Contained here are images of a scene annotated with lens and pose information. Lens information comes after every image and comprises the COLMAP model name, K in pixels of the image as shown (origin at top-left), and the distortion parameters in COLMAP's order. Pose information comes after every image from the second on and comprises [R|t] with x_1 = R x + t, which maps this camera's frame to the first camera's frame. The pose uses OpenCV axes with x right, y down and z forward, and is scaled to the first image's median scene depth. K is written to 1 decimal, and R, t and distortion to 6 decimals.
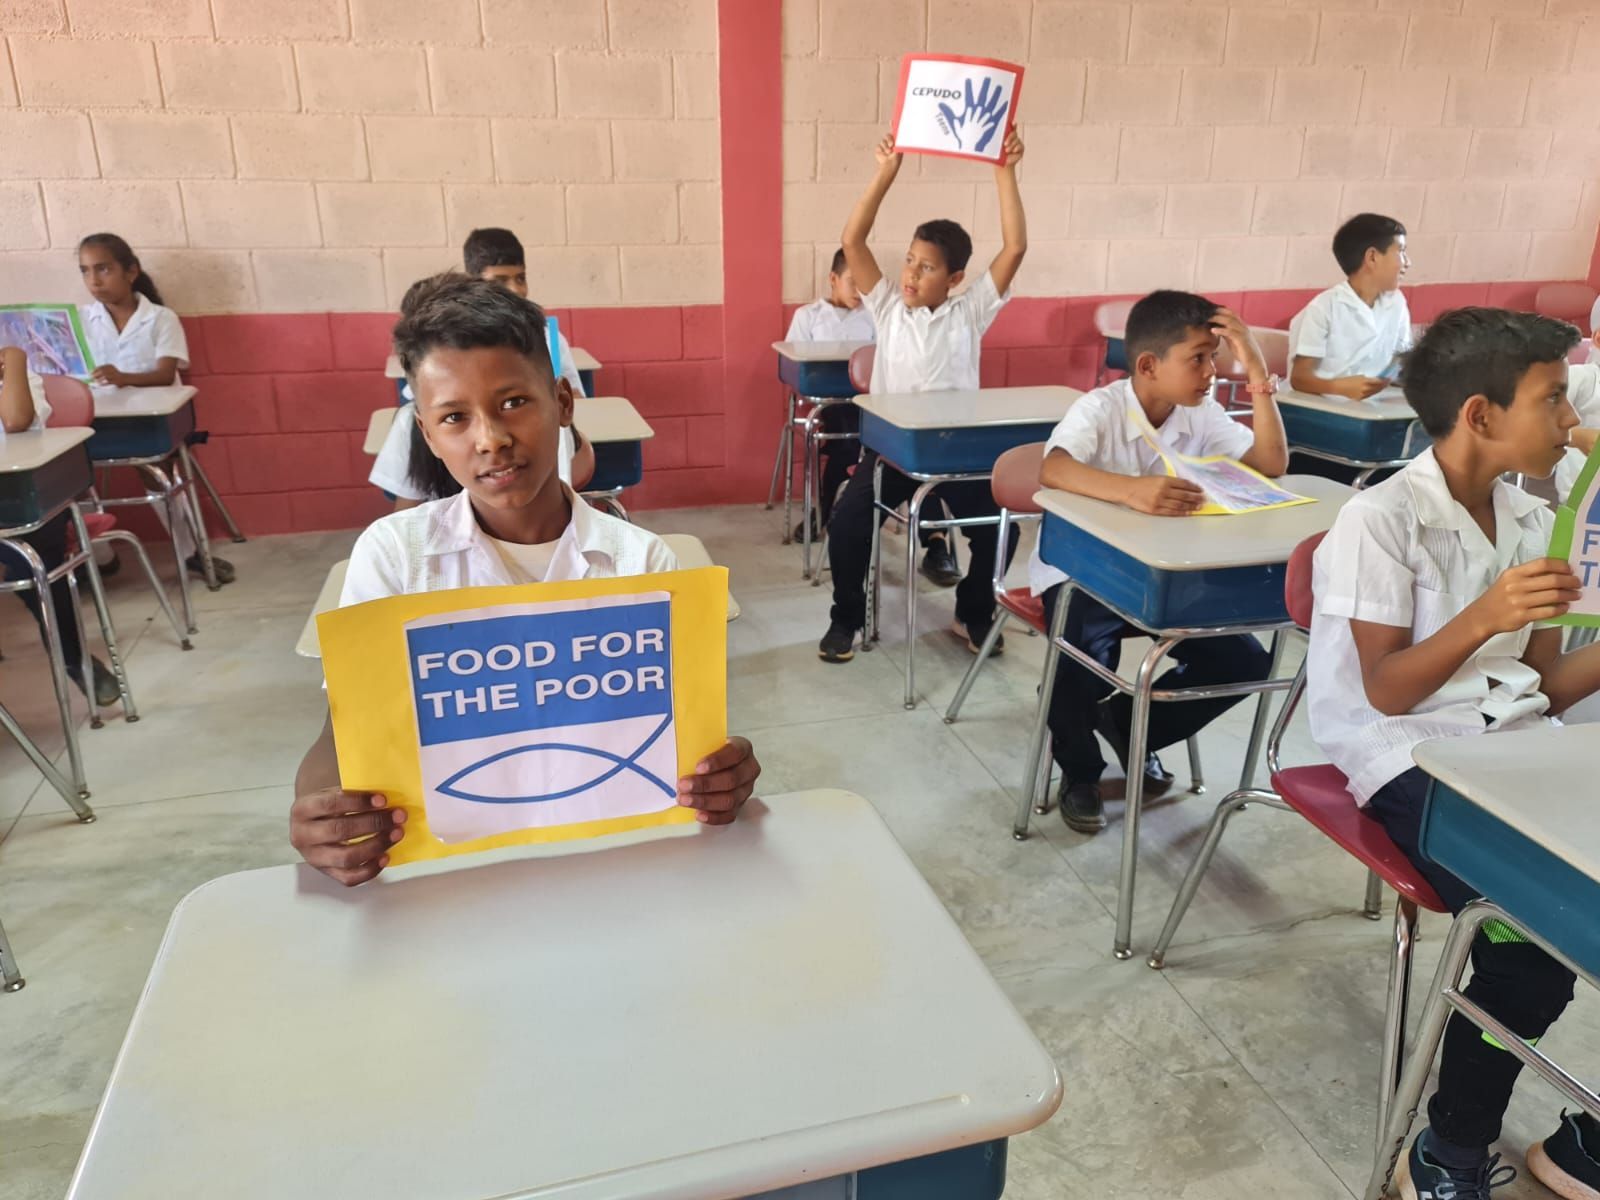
lens RADIAL K [[1141.5, 0, 793.4], [0, 1141.5, 587.5], [0, 0, 1]] dist [0.062276, -0.051725]
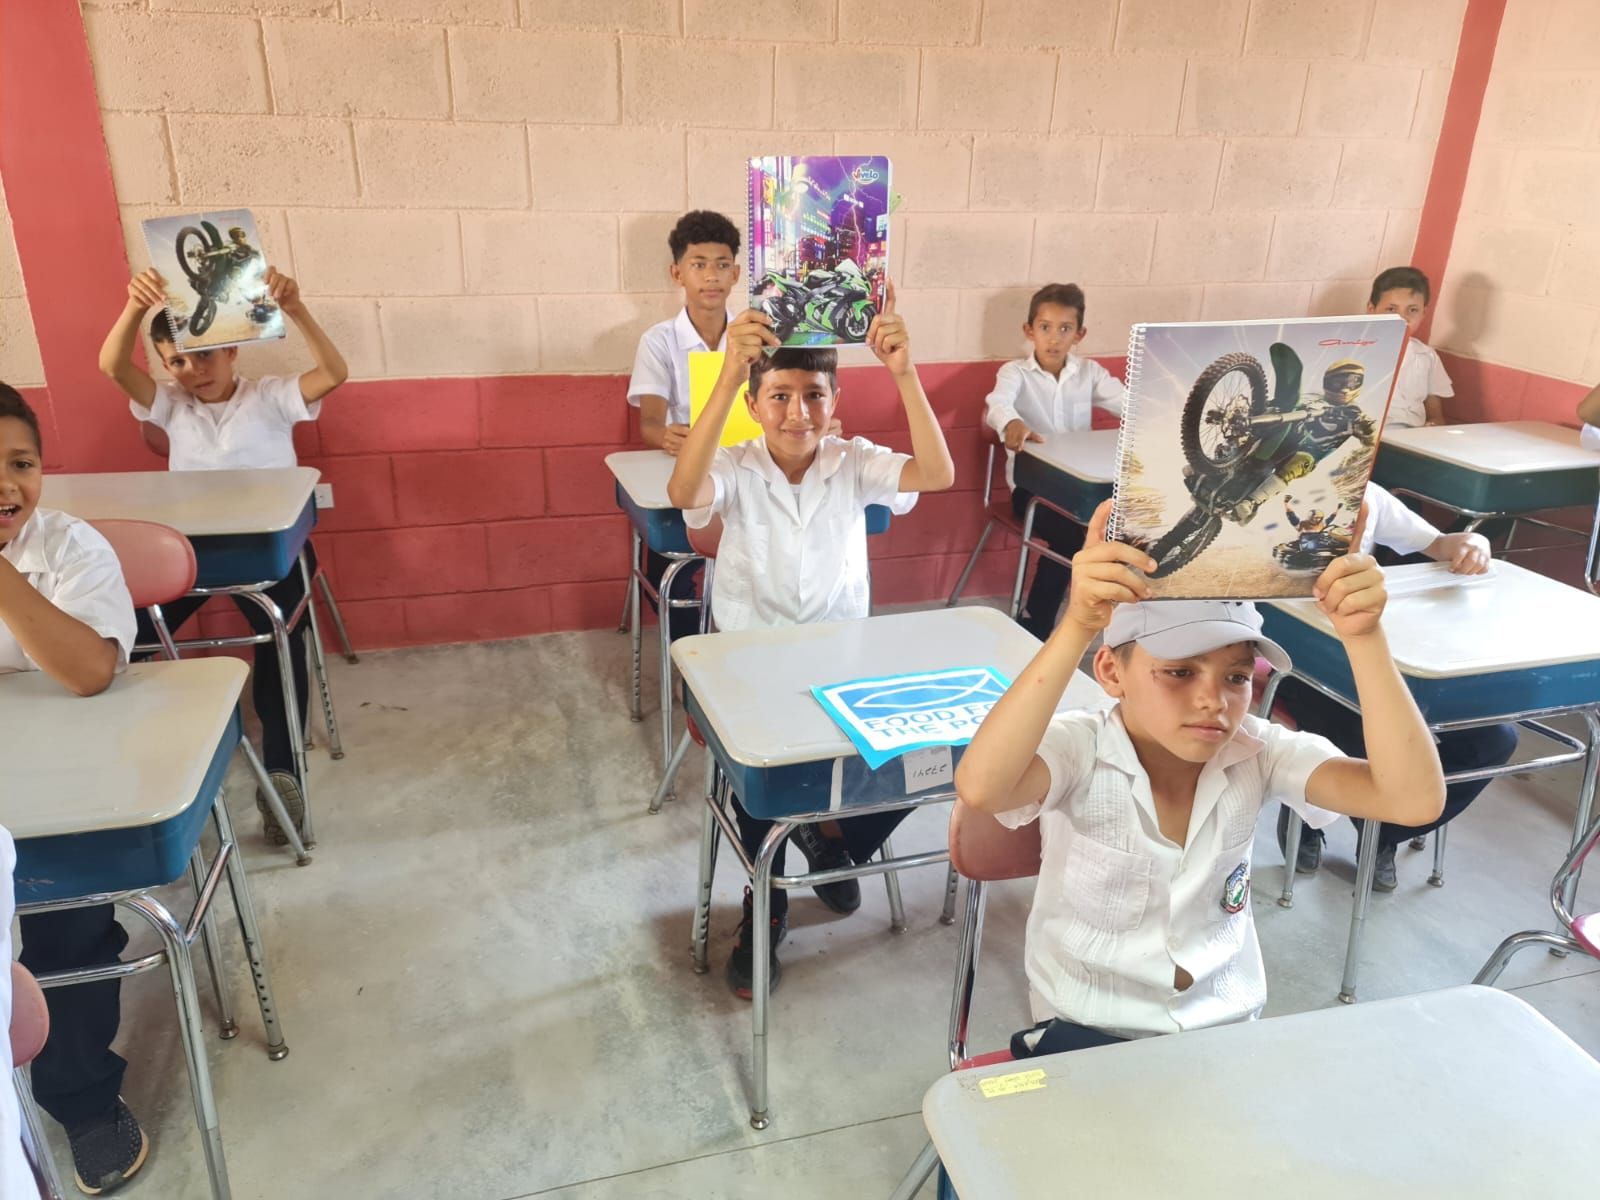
lens RADIAL K [[1141.5, 0, 779.2], [0, 1141.5, 598.4], [0, 0, 1]] dist [0.062276, -0.051725]
pose [[0.999464, 0.009446, 0.031344, 0.357531], [-0.010937, 0.998800, 0.047739, -0.176133], [-0.030856, -0.048056, 0.998368, 0.347683]]
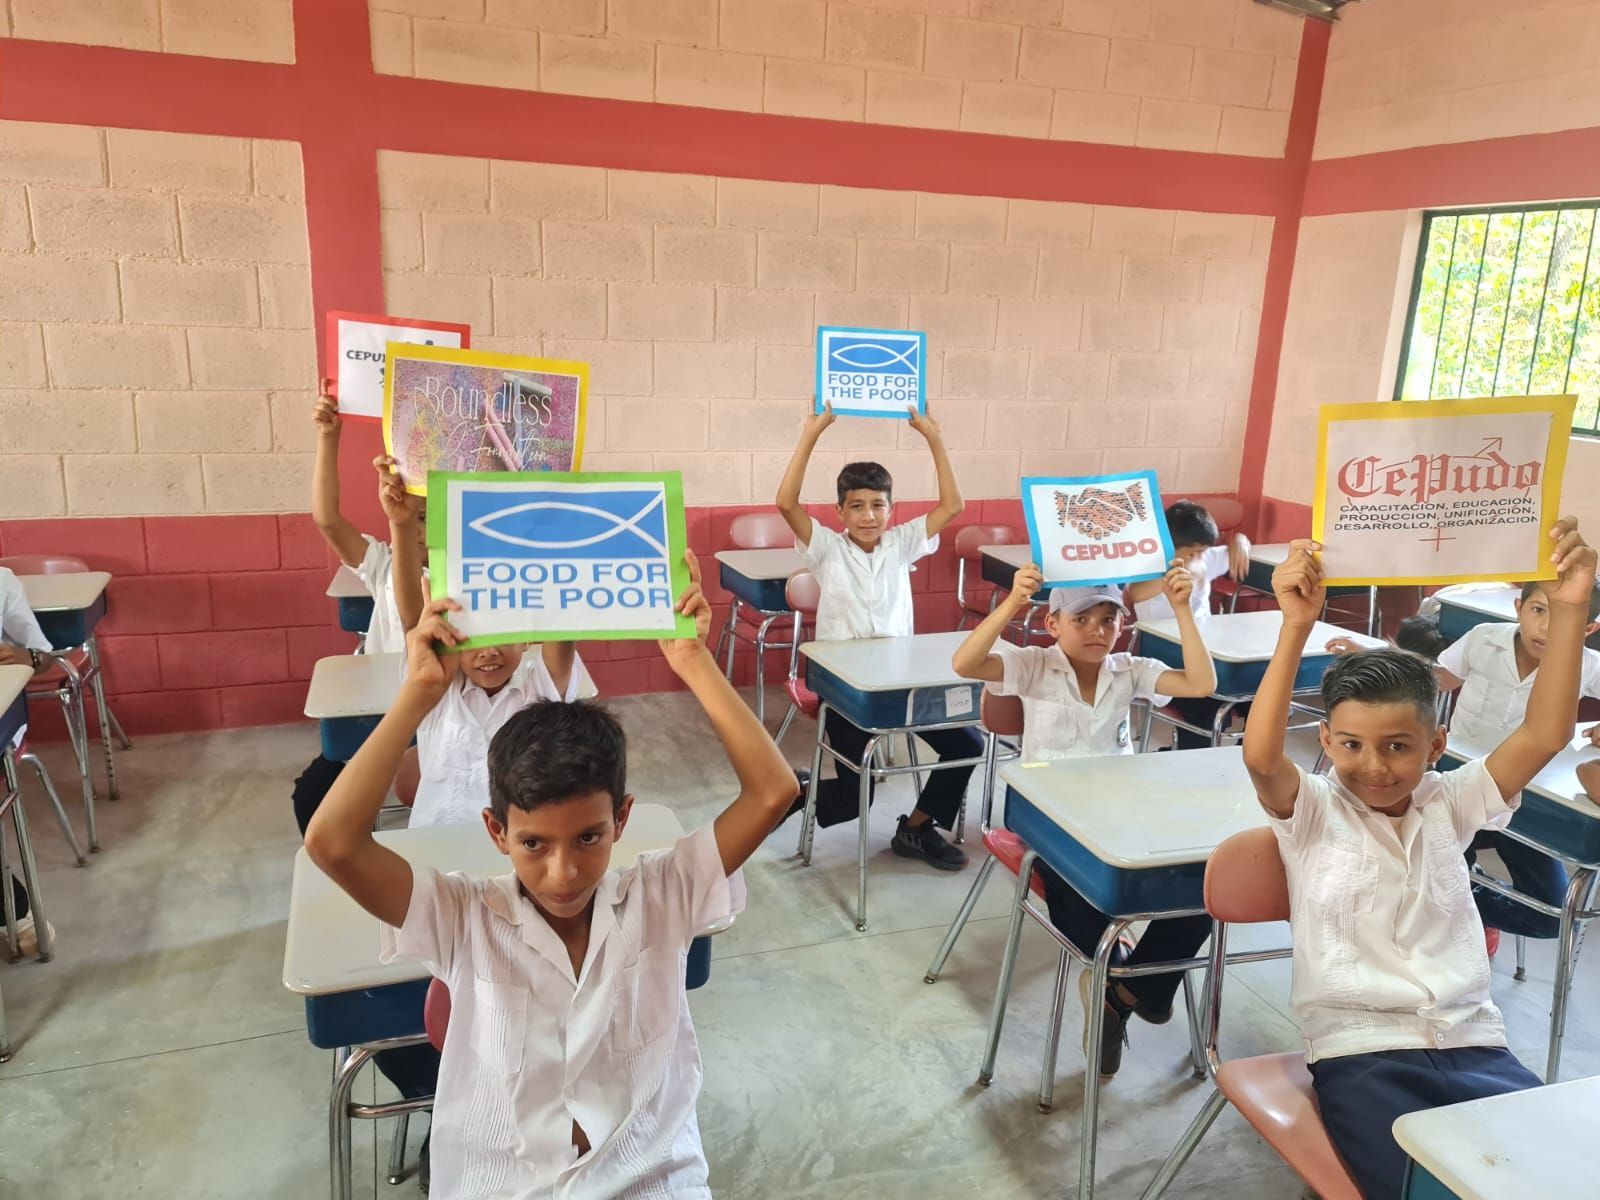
lens RADIAL K [[1141.5, 0, 791.4], [0, 1141.5, 583.3], [0, 0, 1]] dist [0.062276, -0.051725]
pose [[0.995481, 0.012607, 0.094120, 0.249247], [-0.002336, 0.994099, -0.108449, -0.093495], [-0.094932, 0.107739, 0.989636, 0.031819]]
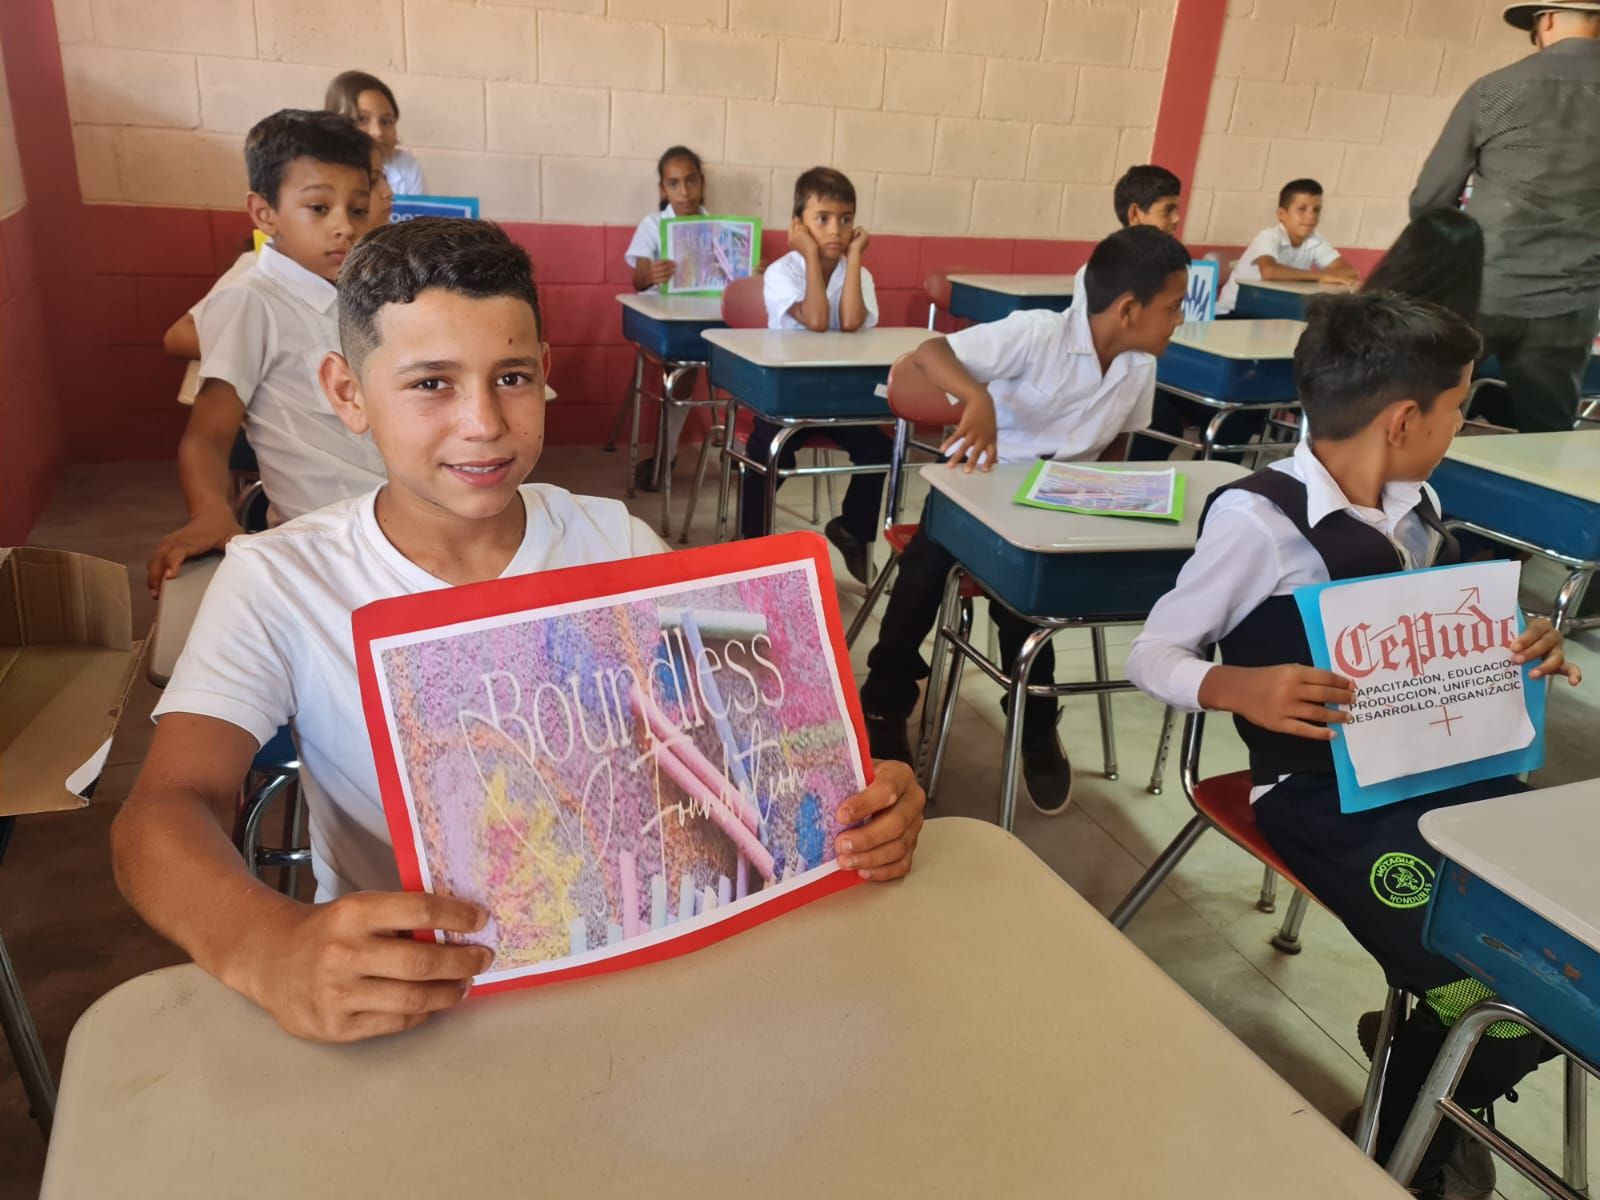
lens RADIAL K [[1141.5, 0, 803.7], [0, 1141.5, 604.0], [0, 0, 1]] dist [0.062276, -0.051725]
pose [[0.991528, 0.022091, 0.127999, -0.547869], [-0.031987, 0.996611, 0.075785, 0.029949], [-0.125891, -0.079238, 0.988875, -0.094837]]
